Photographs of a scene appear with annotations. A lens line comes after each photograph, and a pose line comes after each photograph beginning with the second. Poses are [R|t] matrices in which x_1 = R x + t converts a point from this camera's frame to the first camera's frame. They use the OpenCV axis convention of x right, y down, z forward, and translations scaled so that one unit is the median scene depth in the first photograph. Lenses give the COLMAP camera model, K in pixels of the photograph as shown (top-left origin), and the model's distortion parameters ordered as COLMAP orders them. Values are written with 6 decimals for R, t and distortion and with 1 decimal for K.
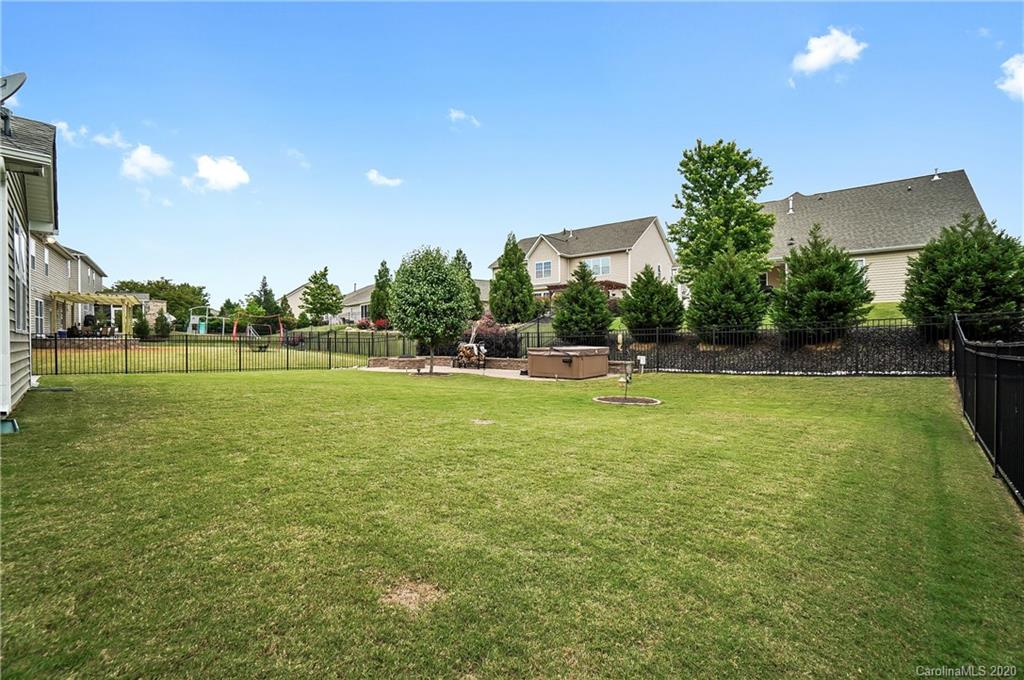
lens RADIAL K [[446.1, 0, 512.0], [0, 446.1, 340.0], [0, 0, 1]] dist [-0.001225, -0.000083]
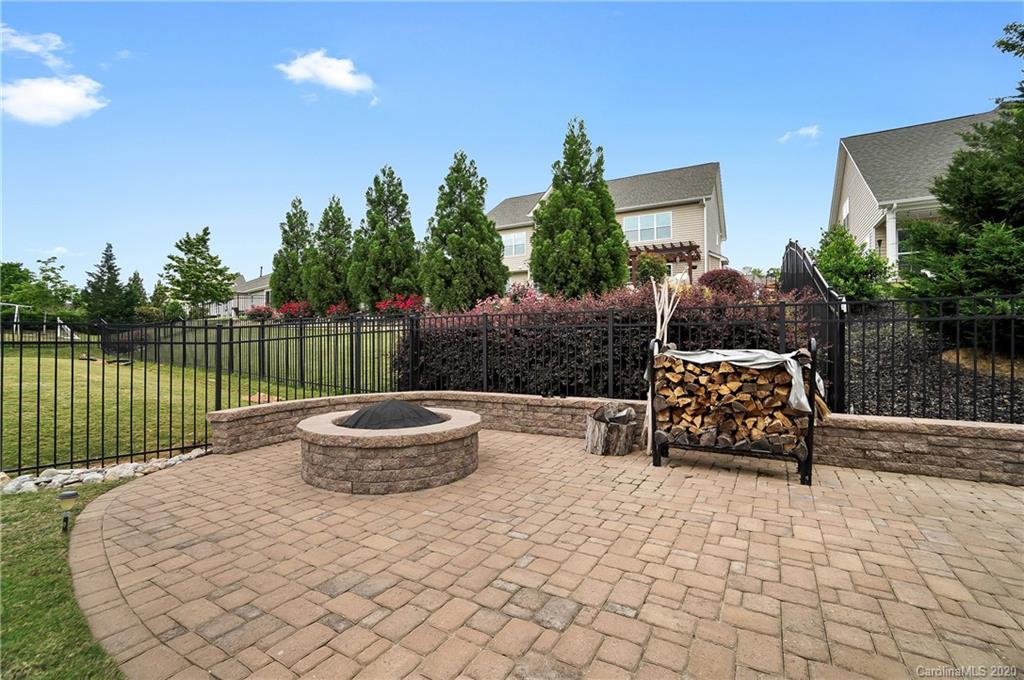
lens RADIAL K [[446.1, 0, 512.0], [0, 446.1, 340.0], [0, 0, 1]] dist [-0.001225, -0.000083]
pose [[0.987585, 0.005686, 0.156985, -0.079153], [-0.004417, 0.999955, -0.008427, 0.002797], [-0.157025, 0.007629, 0.987565, 0.295647]]
